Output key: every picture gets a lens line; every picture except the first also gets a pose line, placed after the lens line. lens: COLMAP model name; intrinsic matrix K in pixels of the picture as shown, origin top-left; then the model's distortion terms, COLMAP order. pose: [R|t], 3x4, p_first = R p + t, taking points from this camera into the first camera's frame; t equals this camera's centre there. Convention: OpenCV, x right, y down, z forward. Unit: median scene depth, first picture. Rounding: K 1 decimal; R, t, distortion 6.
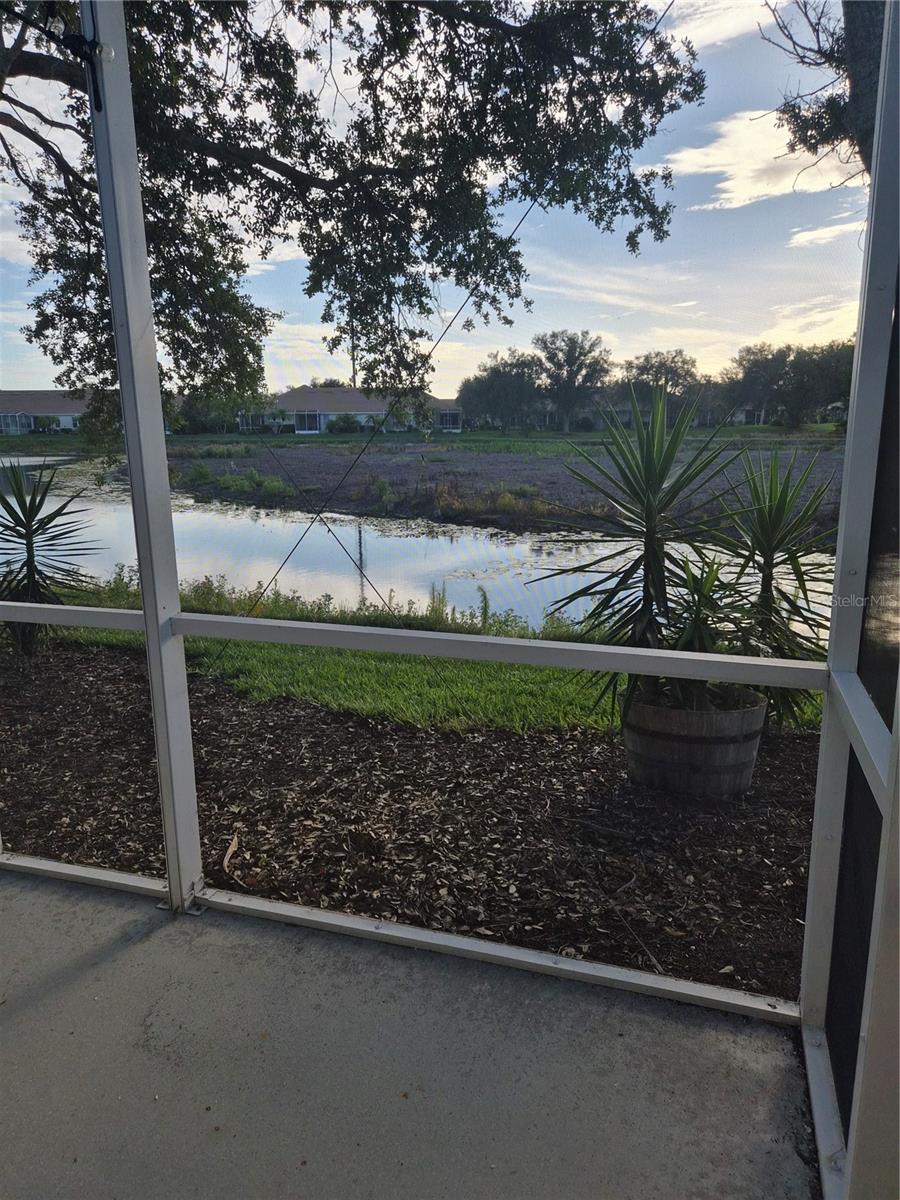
lens RADIAL K [[813.2, 0, 449.5], [0, 813.2, 596.7], [0, 0, 1]] dist [0.063043, -0.059233]
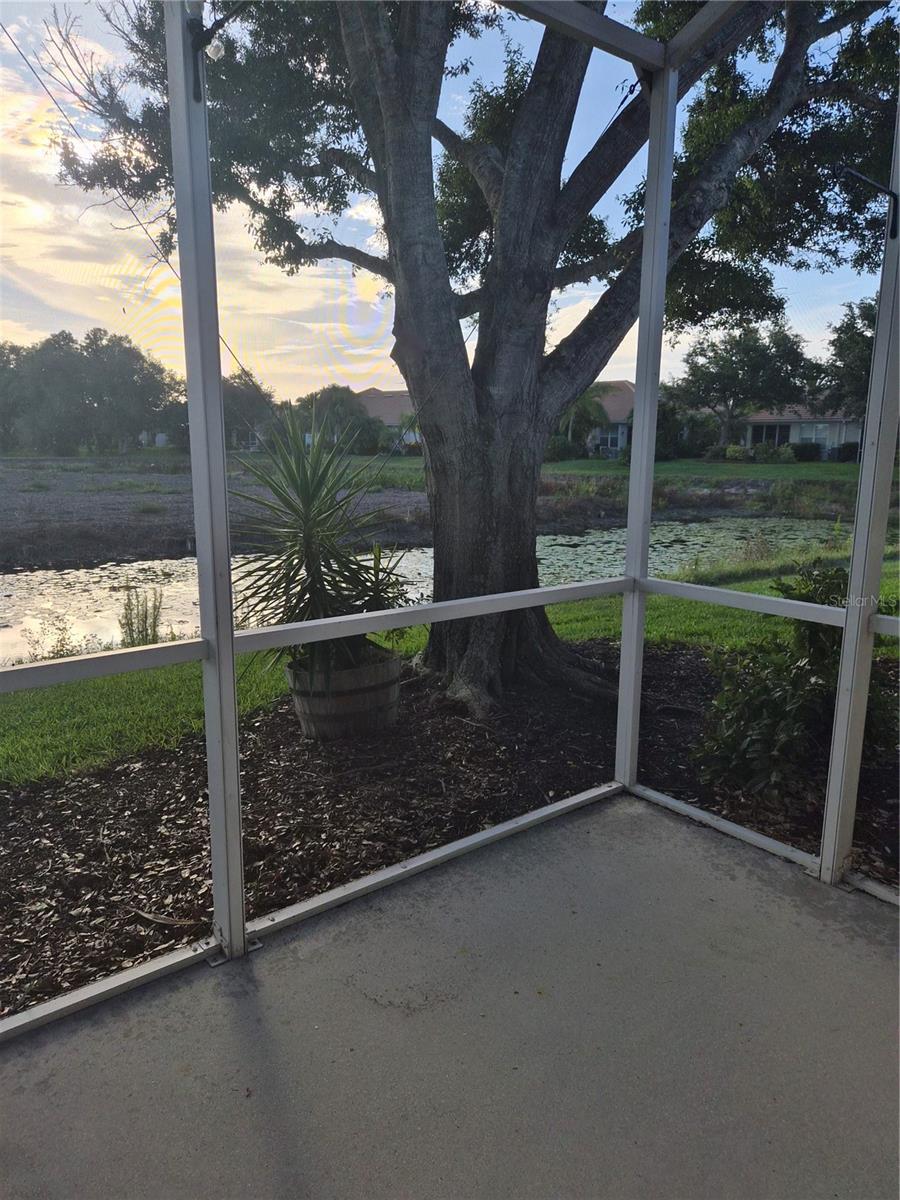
lens RADIAL K [[813.2, 0, 447.9], [0, 813.2, 600.7], [0, 0, 1]] dist [0.063043, -0.059233]
pose [[0.559196, -0.159191, 0.813608, -0.921467], [0.172339, 0.982273, 0.073742, -0.042380], [-0.810924, 0.098980, 0.576719, 0.238842]]
